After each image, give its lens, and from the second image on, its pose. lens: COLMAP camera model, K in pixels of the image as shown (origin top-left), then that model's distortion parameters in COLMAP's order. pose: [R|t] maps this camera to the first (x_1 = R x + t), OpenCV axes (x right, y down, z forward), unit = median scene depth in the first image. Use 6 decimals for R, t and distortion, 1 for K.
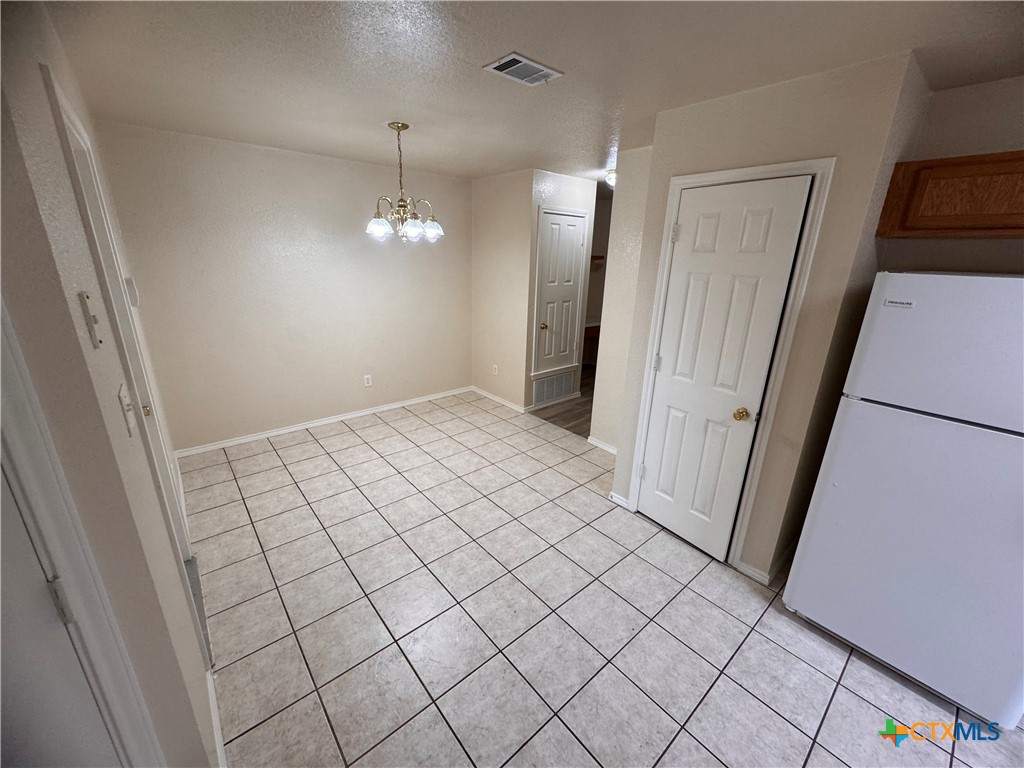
lens RADIAL K [[407.4, 0, 508.1], [0, 407.4, 380.8], [0, 0, 1]] dist [-0.004649, 0.000597]
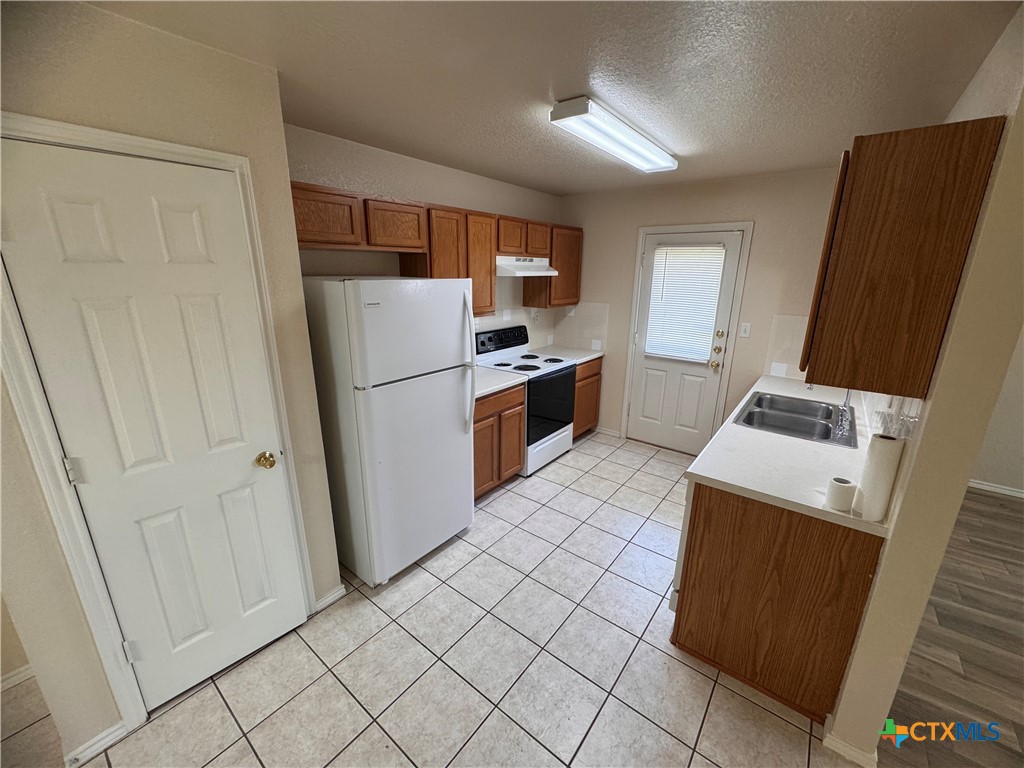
lens RADIAL K [[407.4, 0, 509.7], [0, 407.4, 385.5], [0, 0, 1]] dist [-0.004649, 0.000597]
pose [[-0.201795, -0.290788, 0.935265, -0.252770], [0.282562, 0.897024, 0.339864, -0.197775], [-0.937783, 0.332853, -0.098849, 0.593262]]
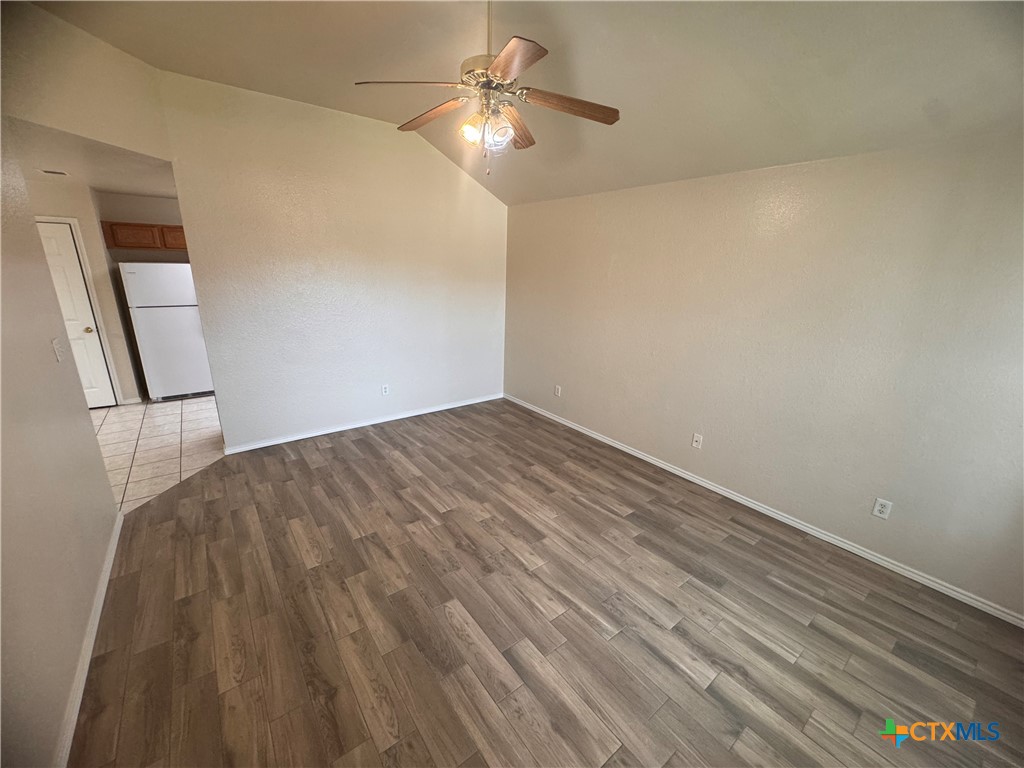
lens RADIAL K [[407.4, 0, 514.8], [0, 407.4, 388.2], [0, 0, 1]] dist [-0.004649, 0.000597]
pose [[0.043200, -0.312649, 0.948886, -1.529551], [0.272055, 0.917562, 0.289942, 0.371531], [-0.961311, 0.245624, 0.124696, -1.428611]]
